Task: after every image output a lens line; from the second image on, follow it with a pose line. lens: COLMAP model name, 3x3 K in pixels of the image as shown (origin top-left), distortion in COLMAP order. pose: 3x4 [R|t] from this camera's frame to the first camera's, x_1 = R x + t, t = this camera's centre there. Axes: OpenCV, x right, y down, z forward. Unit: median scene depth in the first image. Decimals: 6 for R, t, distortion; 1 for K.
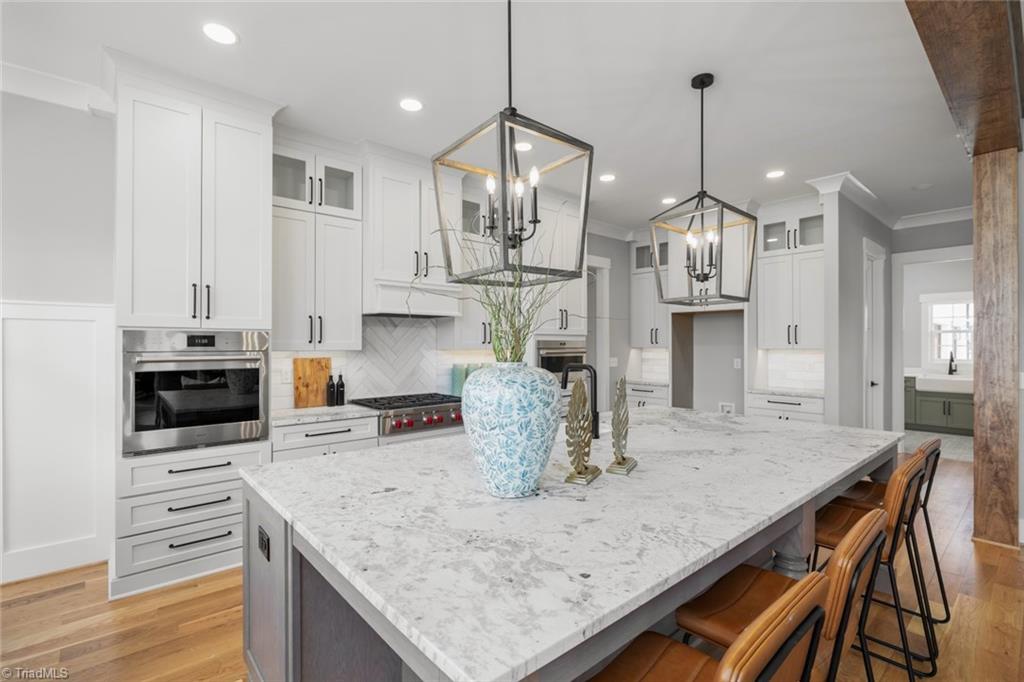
lens RADIAL K [[473.9, 0, 512.0], [0, 473.9, 341.0], [0, 0, 1]] dist [-0.016297, -0.000089]
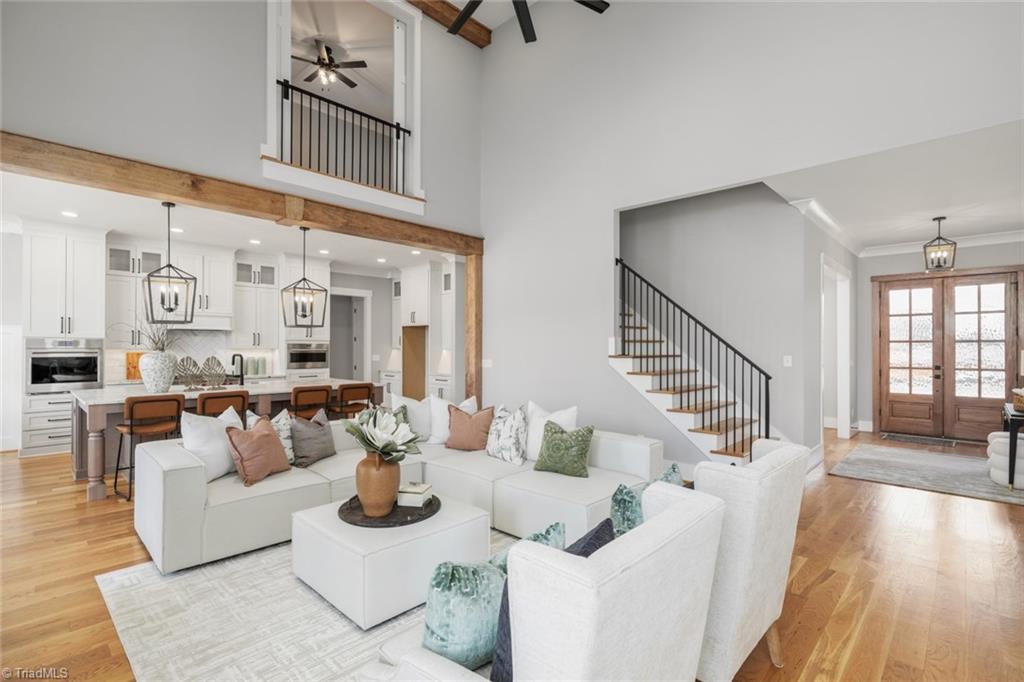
lens RADIAL K [[477.6, 0, 503.3], [0, 477.6, 344.3], [0, 0, 1]] dist [-0.001696, 0.000062]
pose [[0.996653, 0.001687, 0.081731, 0.884306], [-0.001820, 0.999997, 0.001544, -0.002843], [-0.081728, -0.001688, 0.996653, -1.024850]]
